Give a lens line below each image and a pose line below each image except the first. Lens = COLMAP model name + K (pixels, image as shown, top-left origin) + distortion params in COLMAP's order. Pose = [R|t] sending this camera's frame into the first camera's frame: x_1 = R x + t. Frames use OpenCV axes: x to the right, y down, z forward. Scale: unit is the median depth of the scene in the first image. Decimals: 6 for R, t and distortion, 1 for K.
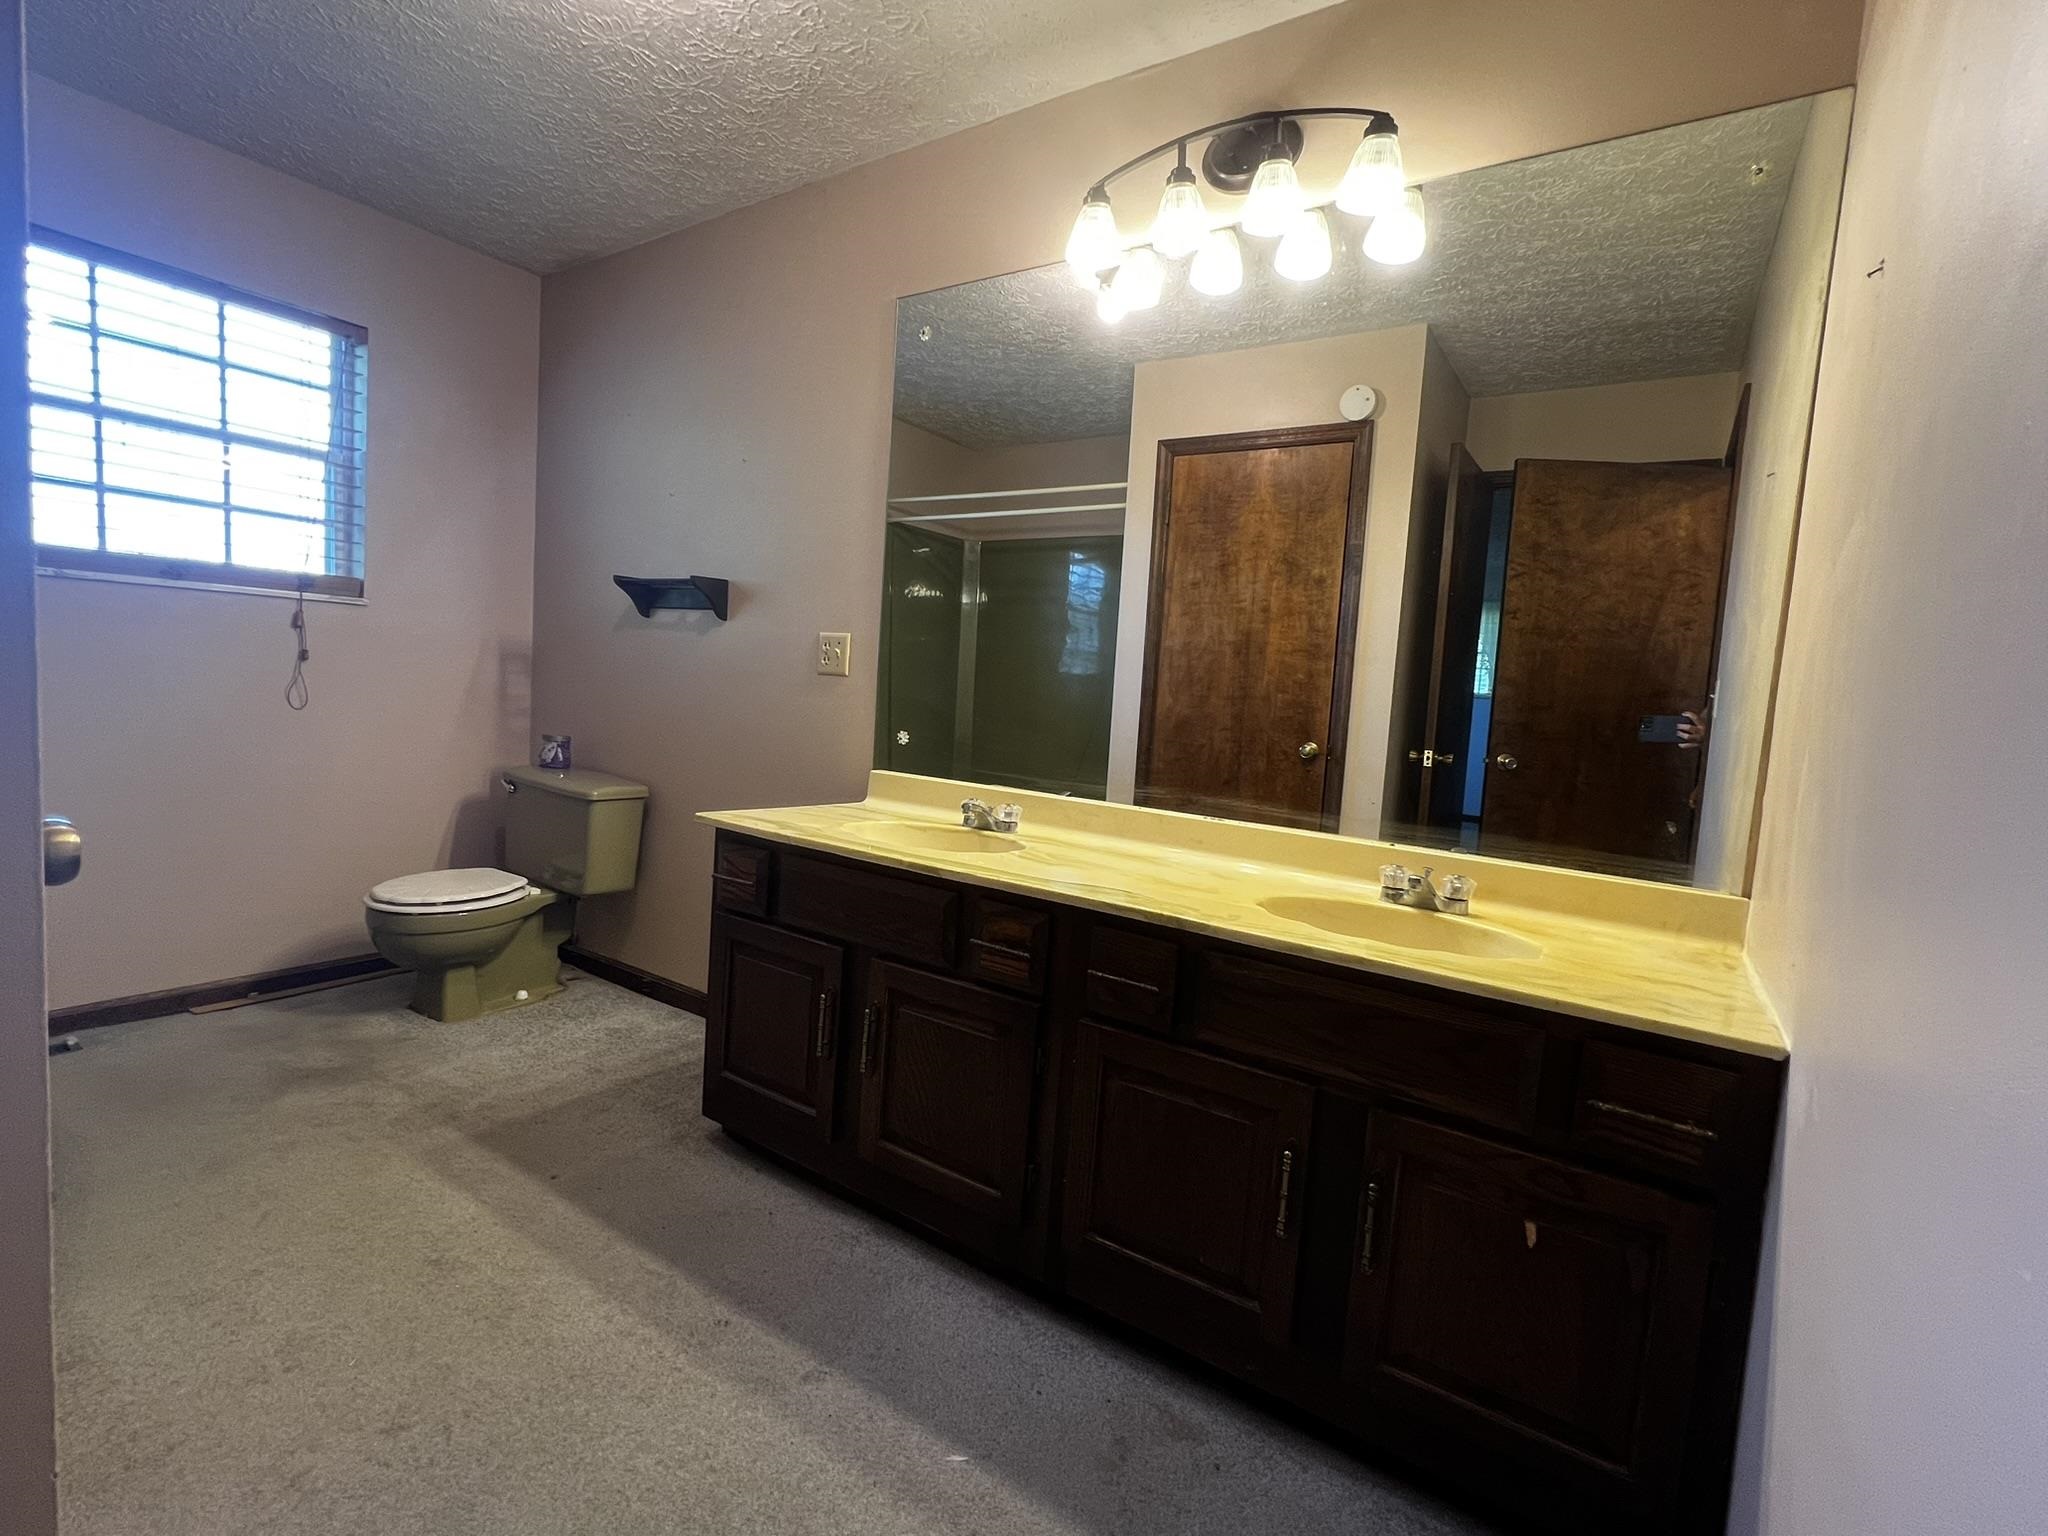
lens RADIAL K [[931.5, 0, 1022.1], [0, 931.5, 767.0], [0, 0, 1]] dist [-0.004659, 0.000511]
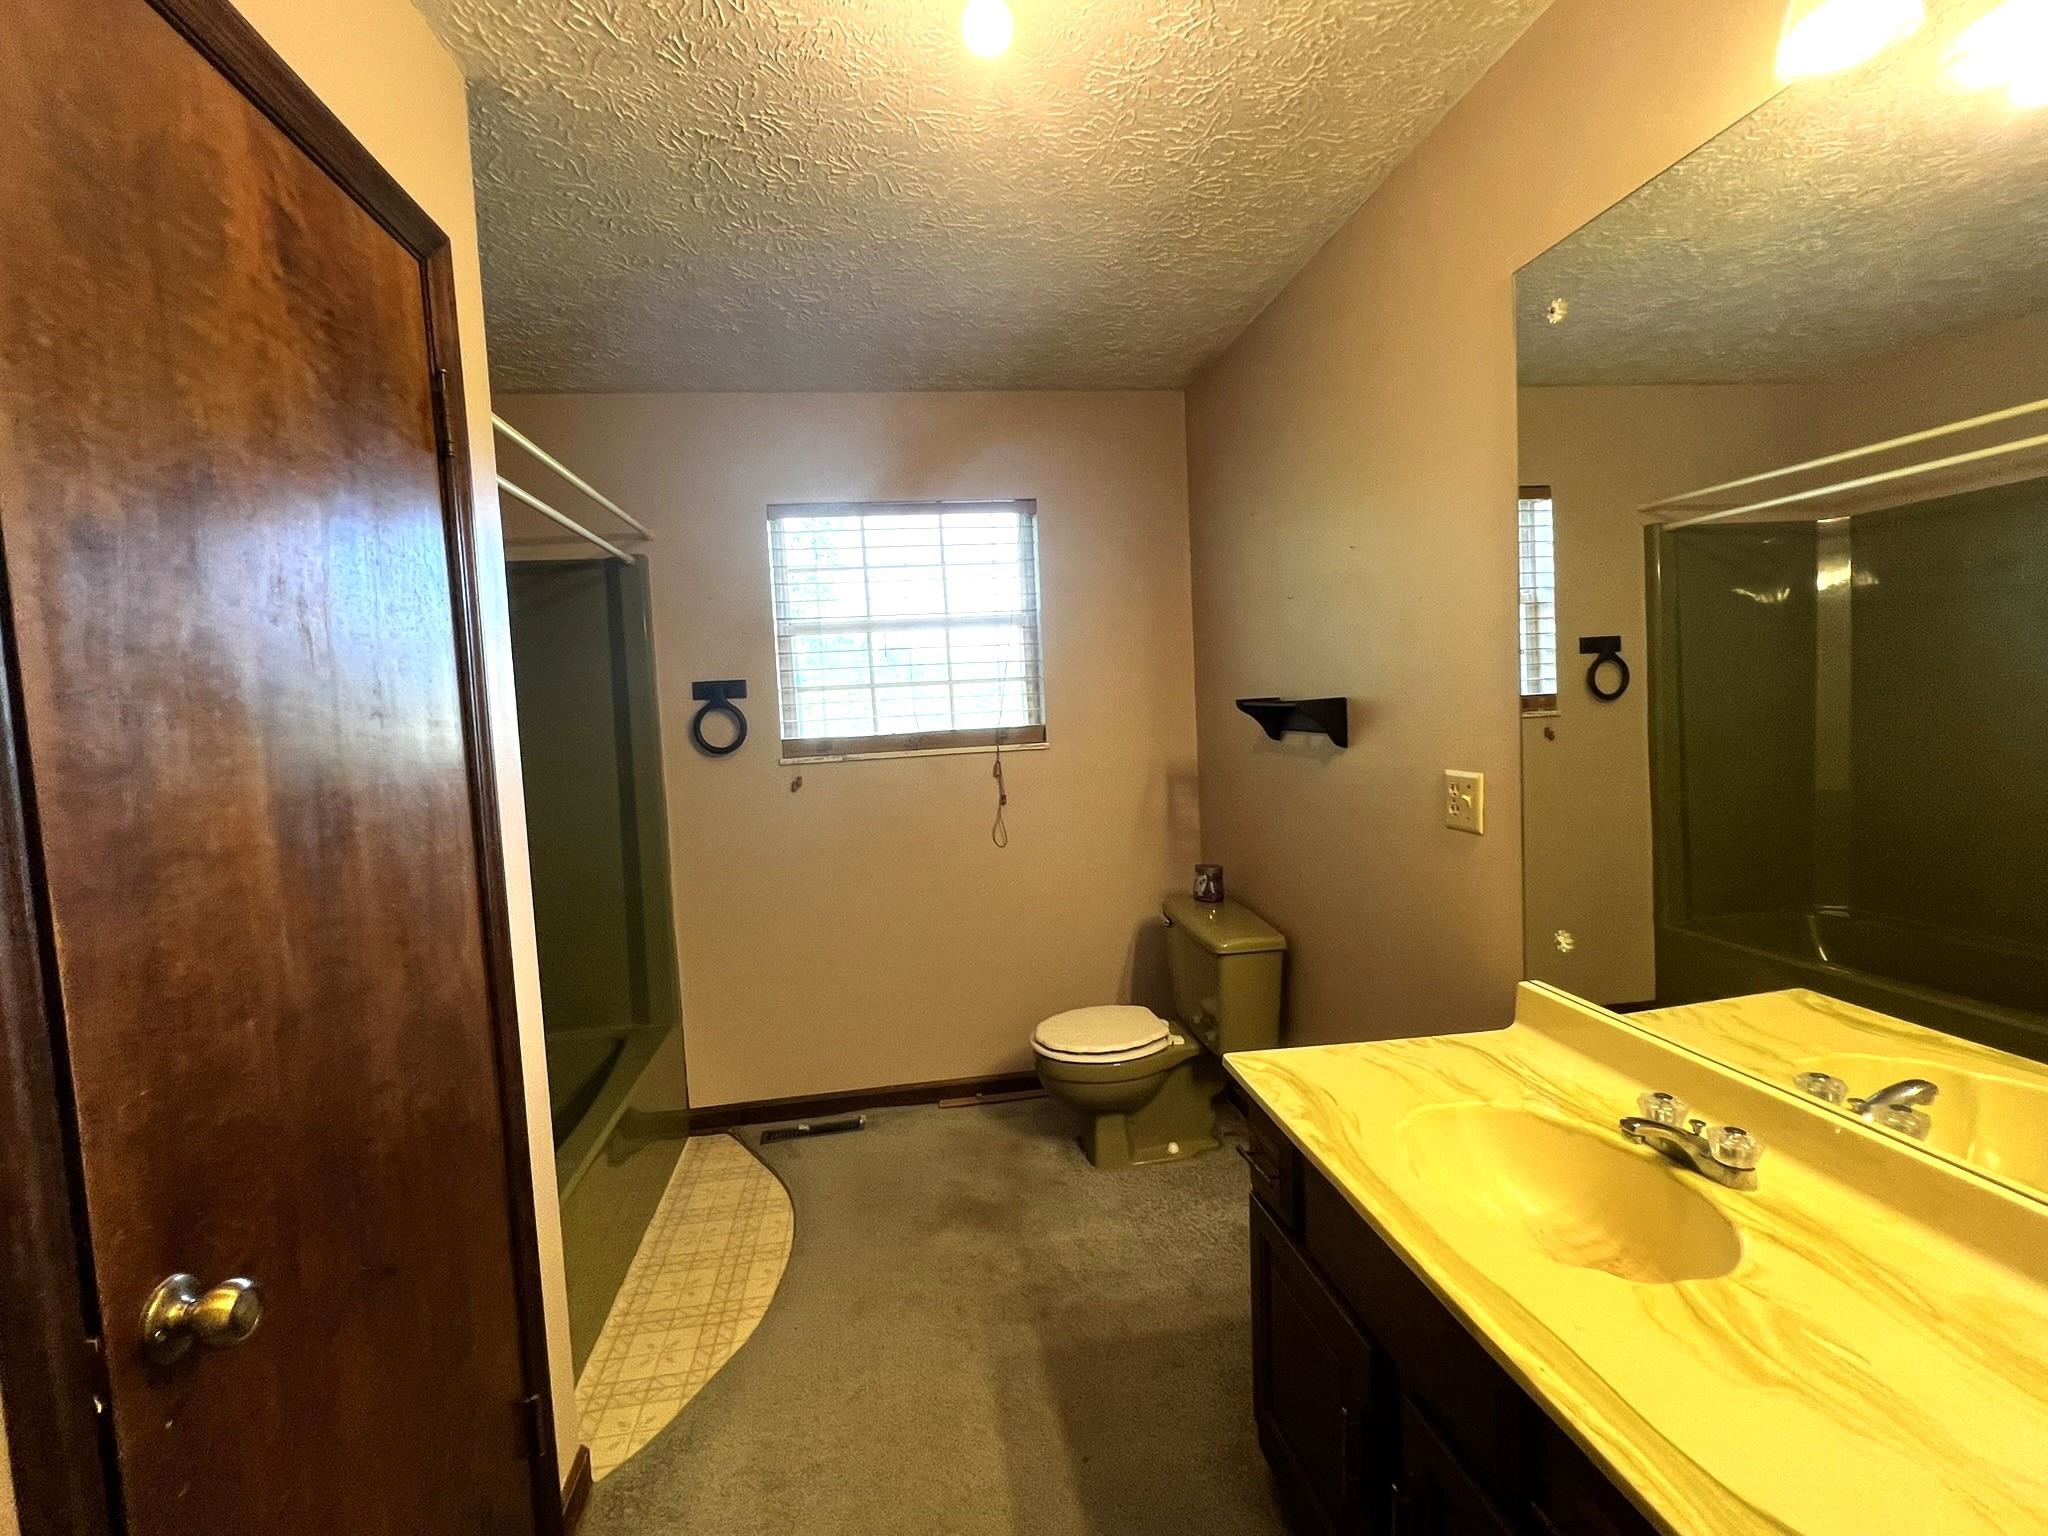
lens RADIAL K [[931.5, 0, 1022.2], [0, 931.5, 761.8], [0, 0, 1]] dist [-0.004659, 0.000511]
pose [[0.664195, -0.047972, -0.746018, 0.092925], [0.028758, 0.998840, -0.038626, -0.122769], [0.747006, 0.004201, 0.664804, 0.262366]]
